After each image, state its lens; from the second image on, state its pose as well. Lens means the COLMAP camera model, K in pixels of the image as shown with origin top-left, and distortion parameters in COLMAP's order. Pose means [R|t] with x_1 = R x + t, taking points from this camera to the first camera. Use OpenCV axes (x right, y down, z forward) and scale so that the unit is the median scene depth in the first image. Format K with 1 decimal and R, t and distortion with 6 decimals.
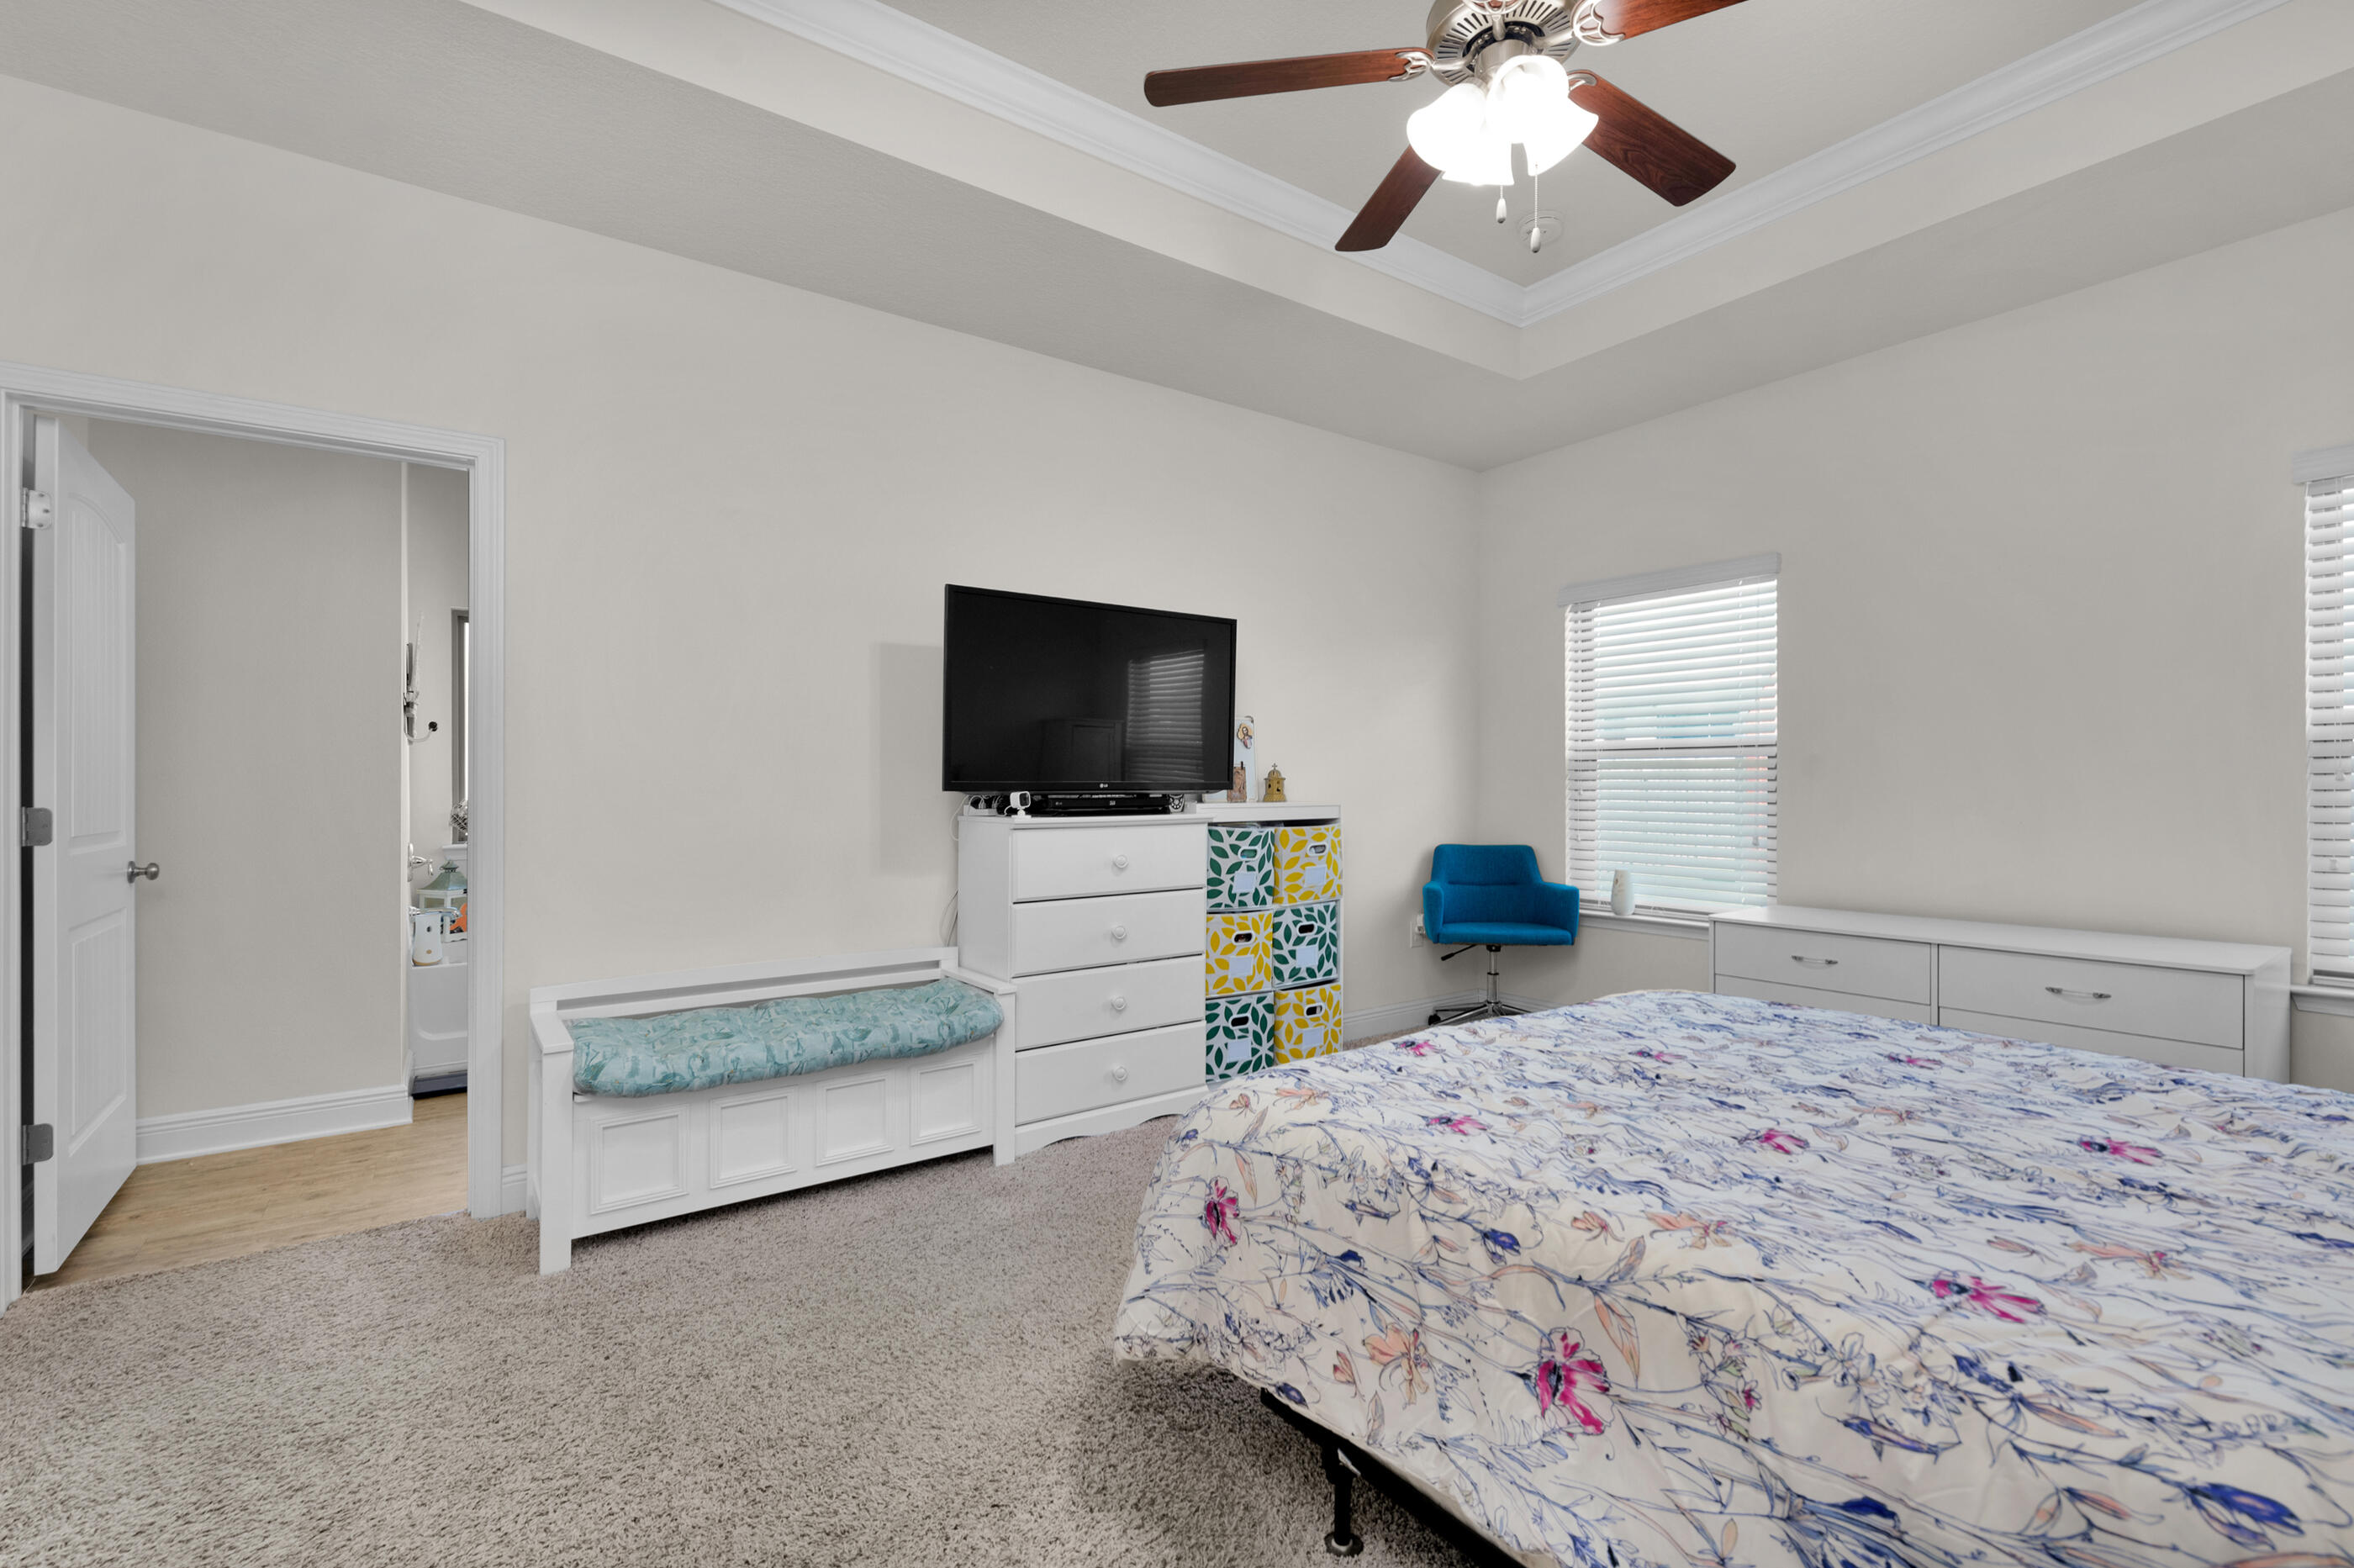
lens RADIAL K [[993.5, 0, 1194.2], [0, 993.5, 786.4], [0, 0, 1]] dist [-0.010525, -0.000036]
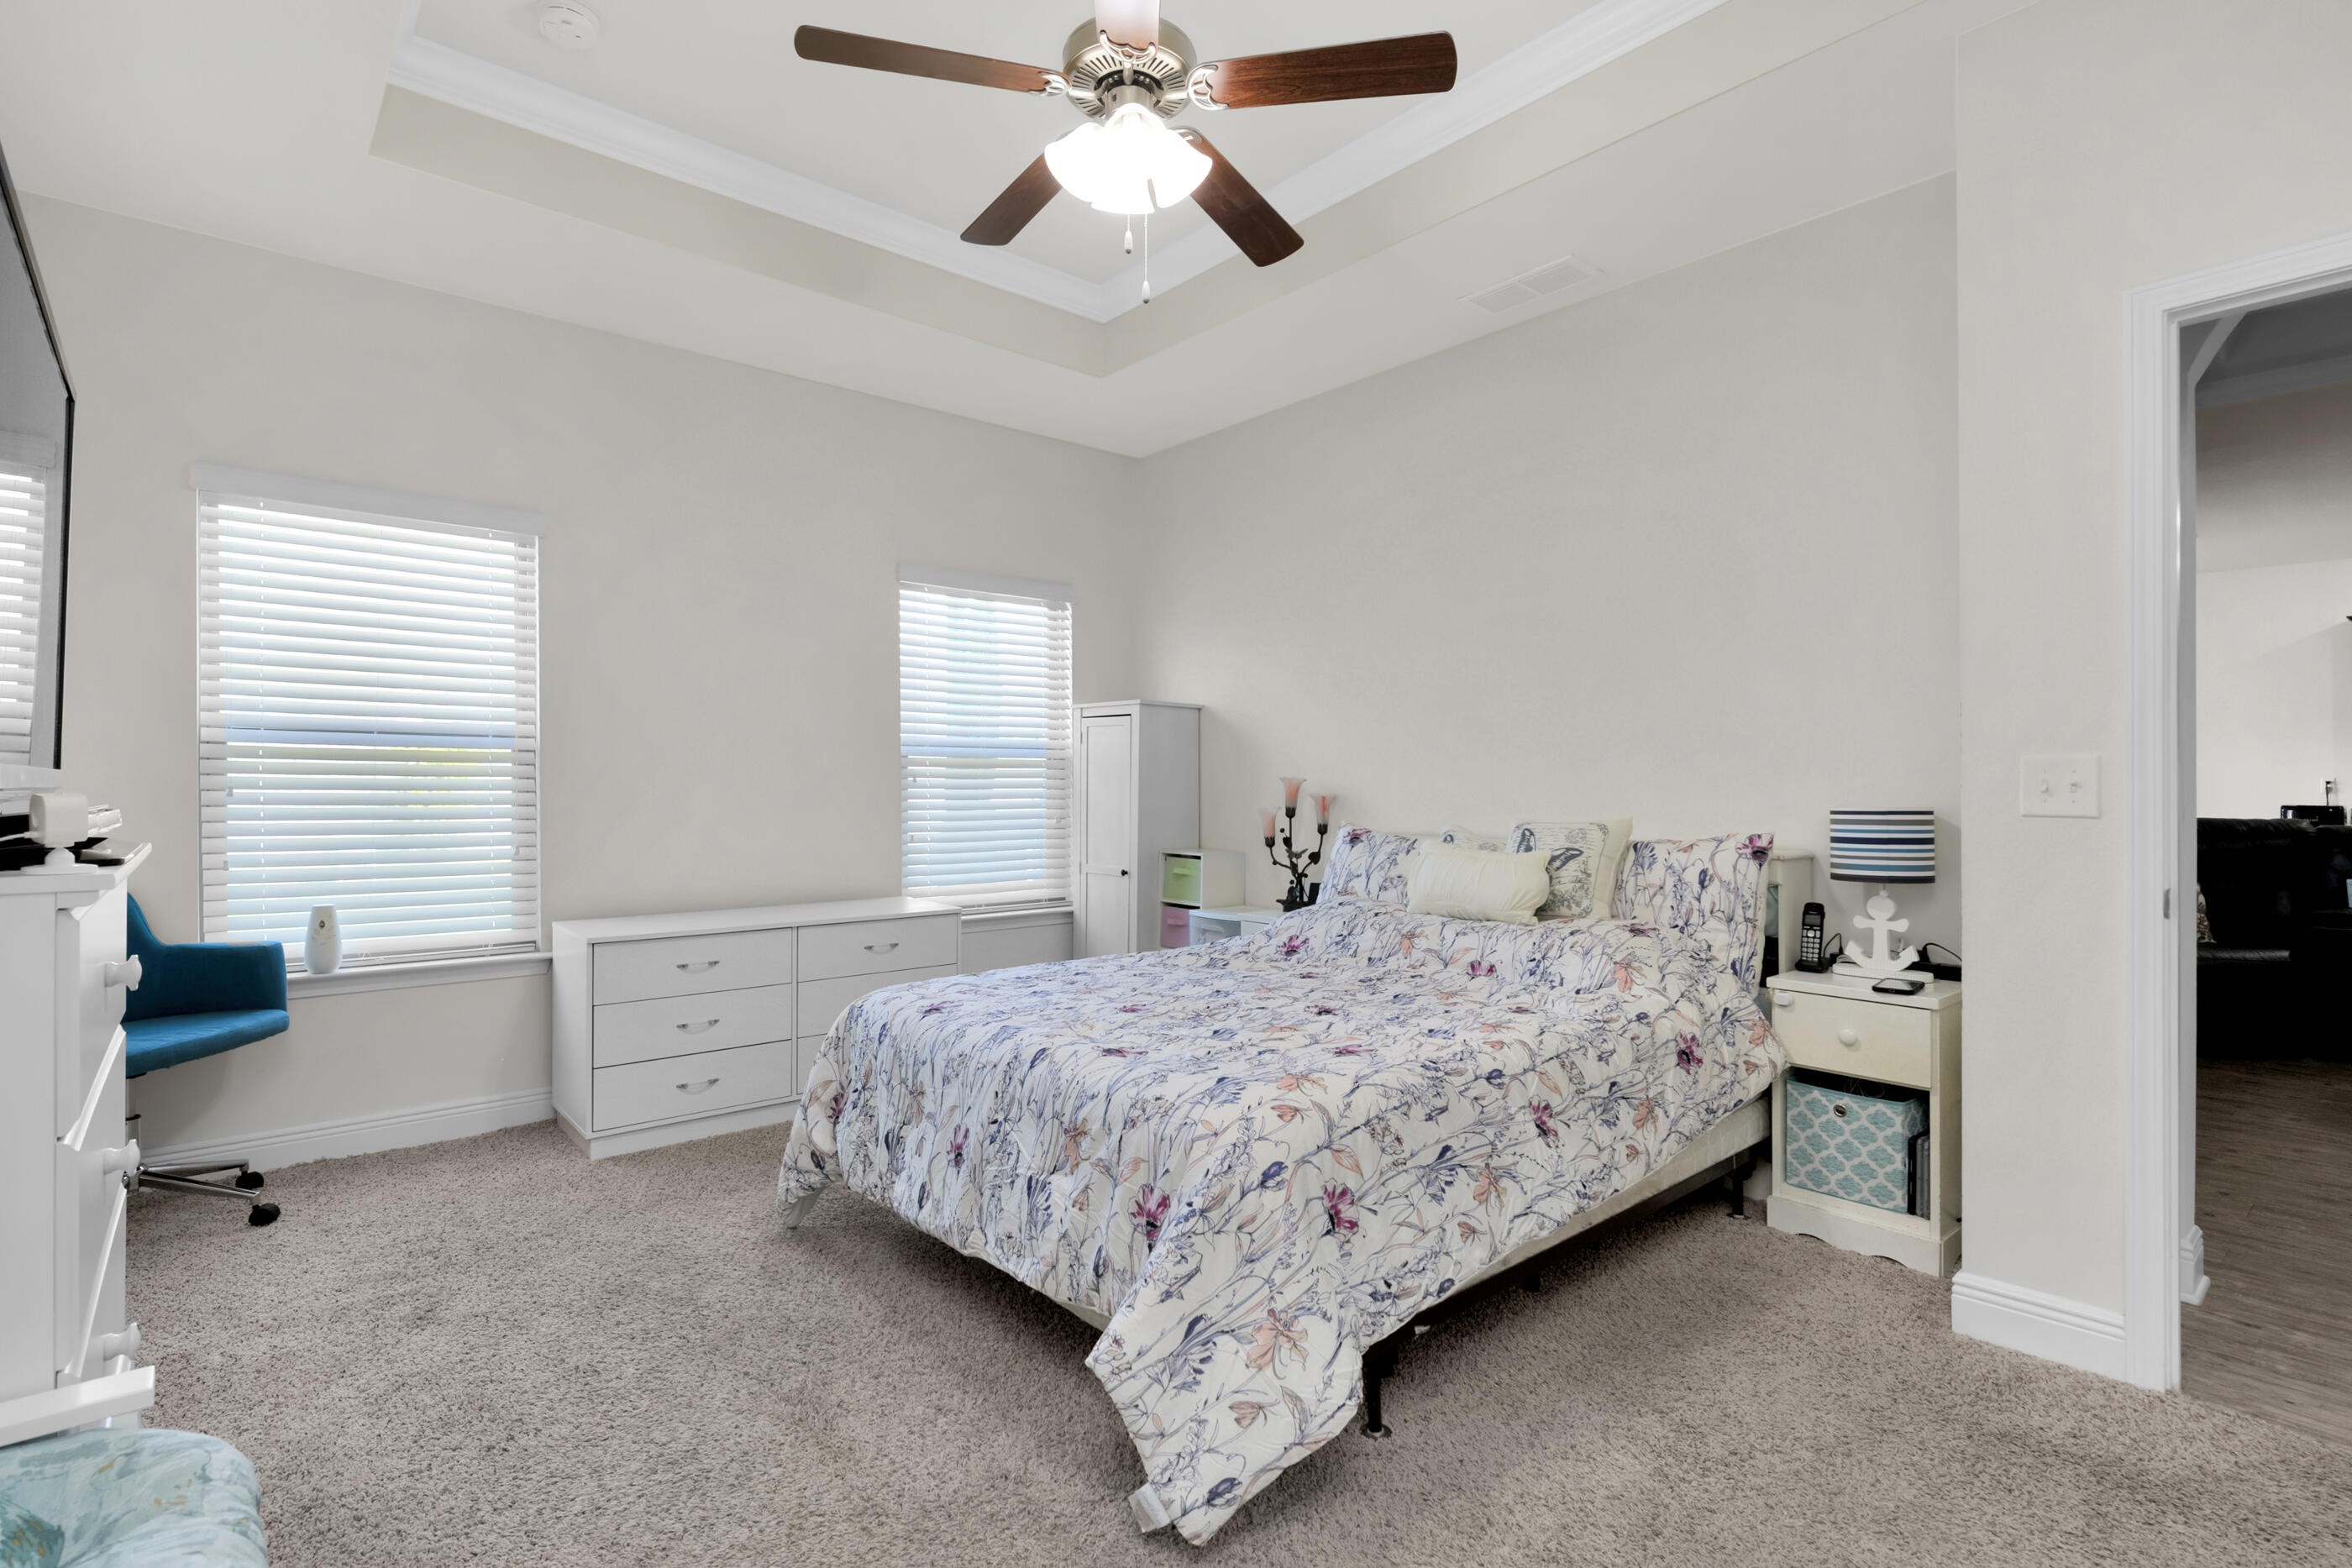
lens RADIAL K [[1038.4, 0, 1193.1], [0, 1038.4, 781.3], [0, 0, 1]] dist [0.001136, -0.001513]
pose [[-0.039181, 0.009722, 0.999185, -1.133895], [0.001158, 0.999952, -0.009685, 0.000981], [-0.999231, 0.000777, -0.039190, 1.309664]]
